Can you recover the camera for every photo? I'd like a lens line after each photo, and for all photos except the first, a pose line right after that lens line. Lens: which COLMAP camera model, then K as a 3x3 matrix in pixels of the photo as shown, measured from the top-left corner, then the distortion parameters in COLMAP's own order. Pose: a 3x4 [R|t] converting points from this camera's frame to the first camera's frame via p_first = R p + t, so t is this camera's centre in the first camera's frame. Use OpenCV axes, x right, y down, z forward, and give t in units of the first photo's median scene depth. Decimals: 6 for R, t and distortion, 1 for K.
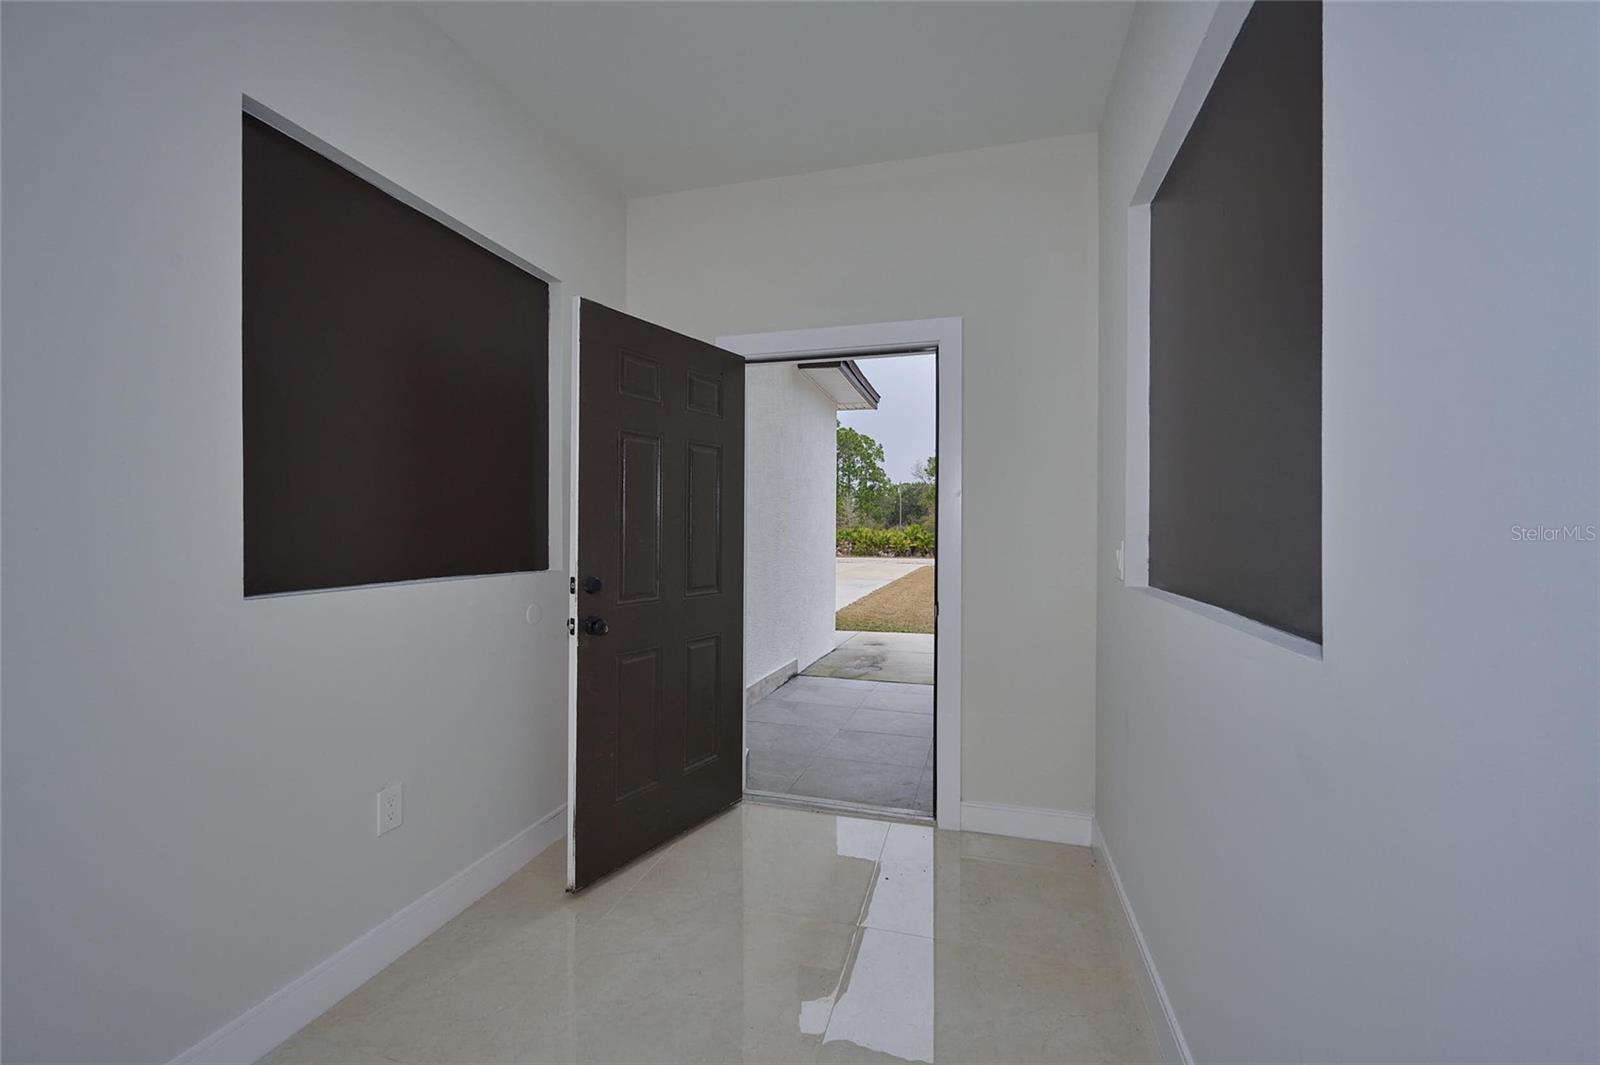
lens RADIAL K [[631.9, 0, 797.8], [0, 631.9, 531.3], [0, 0, 1]] dist [0.002844, -0.000089]
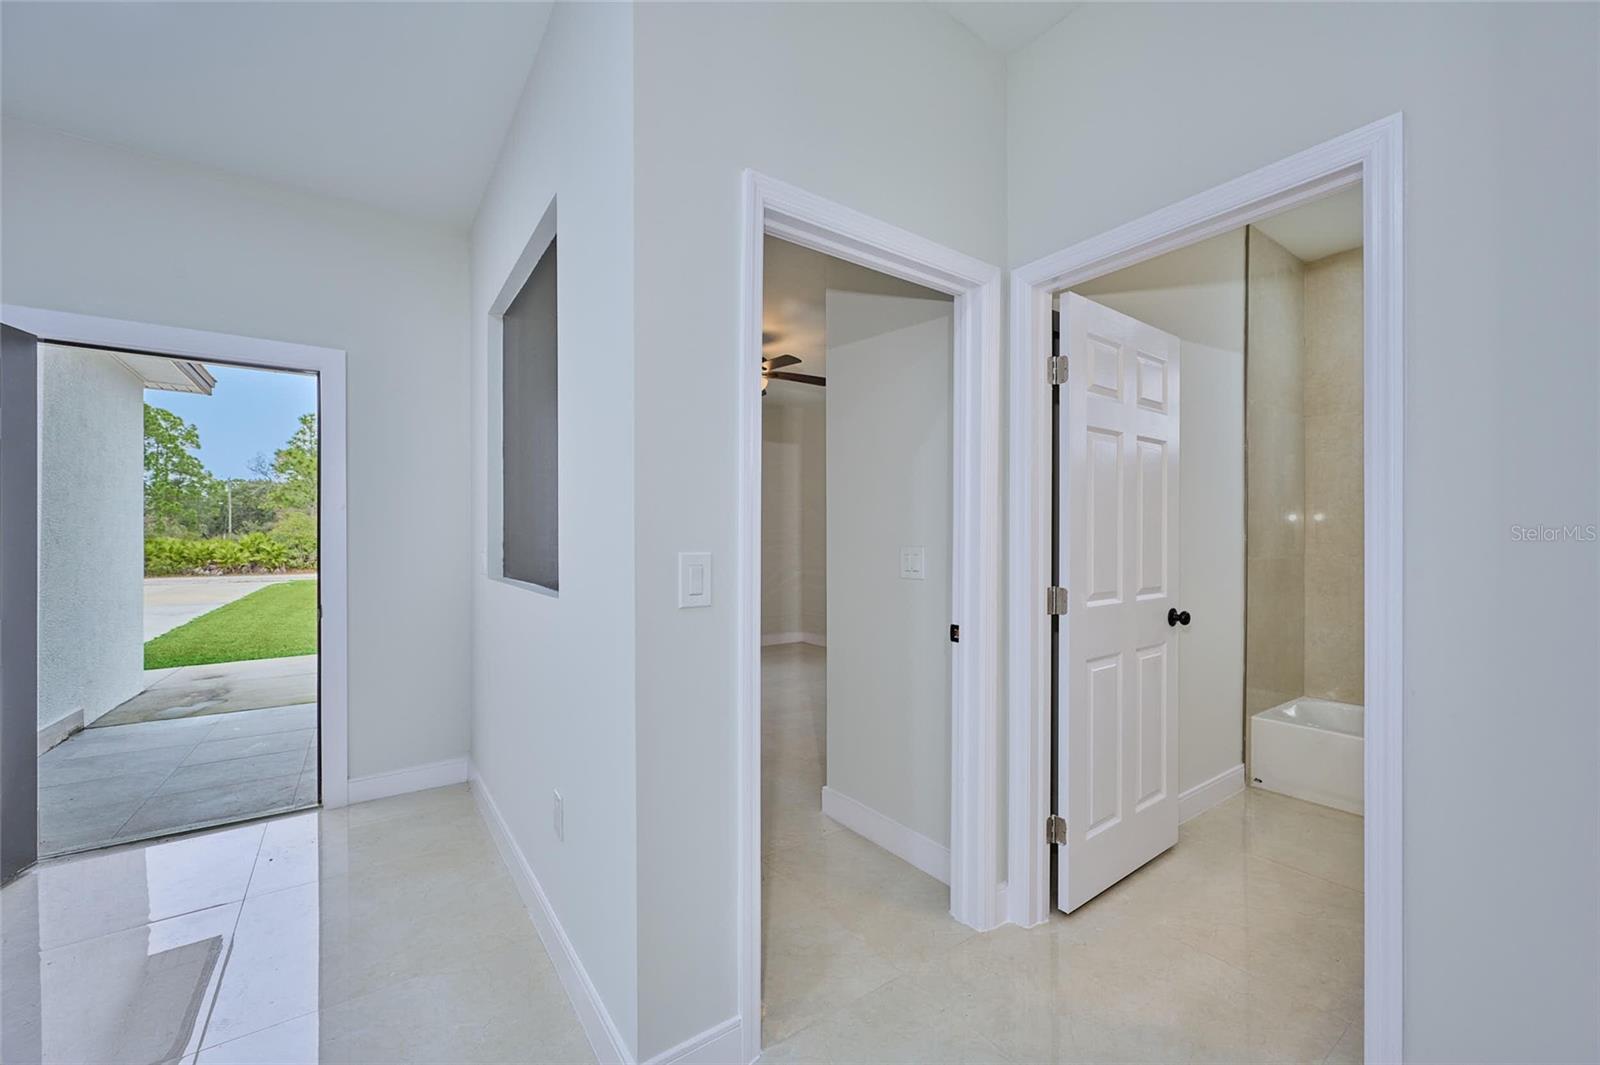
lens RADIAL K [[631.9, 0, 800.9], [0, 631.9, 538.9], [0, 0, 1]] dist [0.002844, -0.000089]
pose [[0.622581, -0.005135, 0.782538, -0.035780], [0.006493, 0.999978, 0.001396, 0.000020], [-0.782528, 0.004212, 0.622601, -0.100462]]
